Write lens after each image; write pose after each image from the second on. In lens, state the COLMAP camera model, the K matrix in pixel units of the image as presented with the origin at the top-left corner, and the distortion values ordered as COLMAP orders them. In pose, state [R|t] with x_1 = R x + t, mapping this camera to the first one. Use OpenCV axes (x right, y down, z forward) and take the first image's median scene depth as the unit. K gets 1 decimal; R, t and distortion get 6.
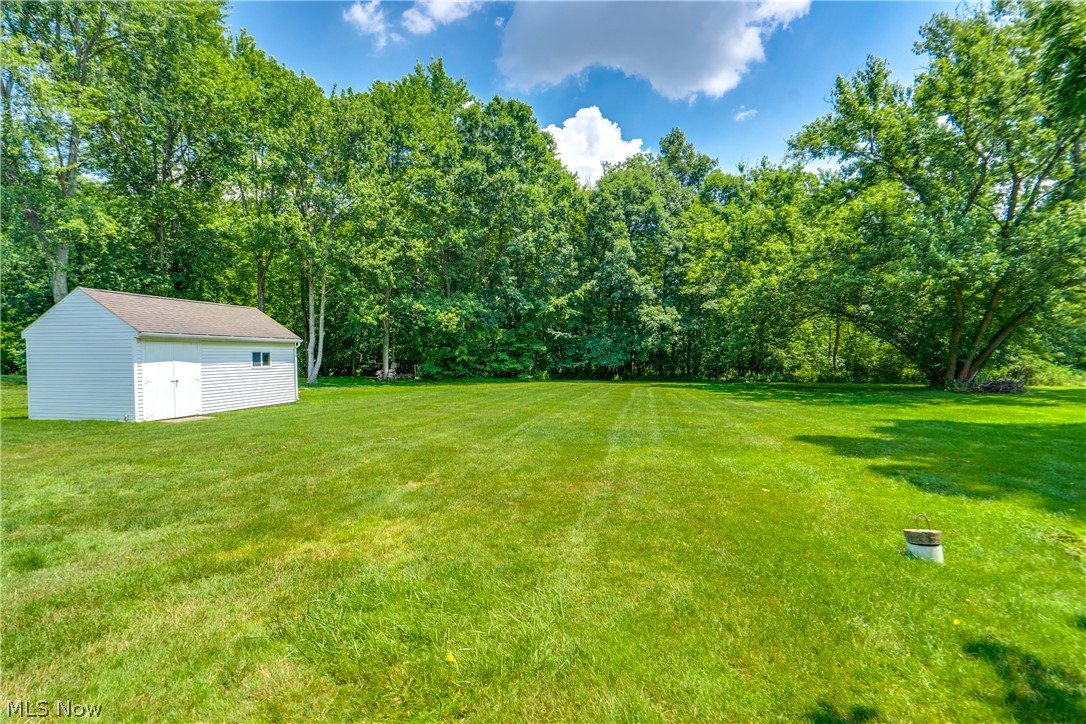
lens RADIAL K [[522.4, 0, 544.1], [0, 522.4, 363.5], [0, 0, 1]] dist [0.022121, -0.020367]
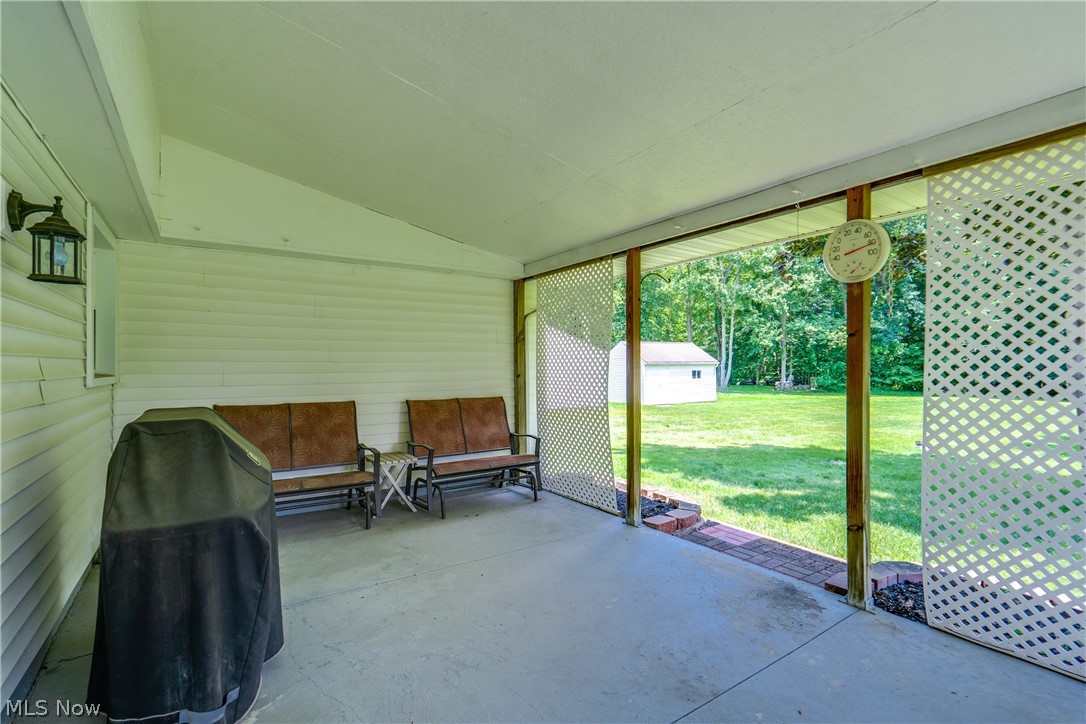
lens RADIAL K [[522.4, 0, 544.1], [0, 522.4, 363.5], [0, 0, 1]] dist [0.022121, -0.020367]
pose [[0.734070, -0.003215, -0.679066, 0.131026], [-0.008672, 0.999863, -0.014108, -0.007525], [0.679018, 0.016245, 0.733942, -0.298040]]
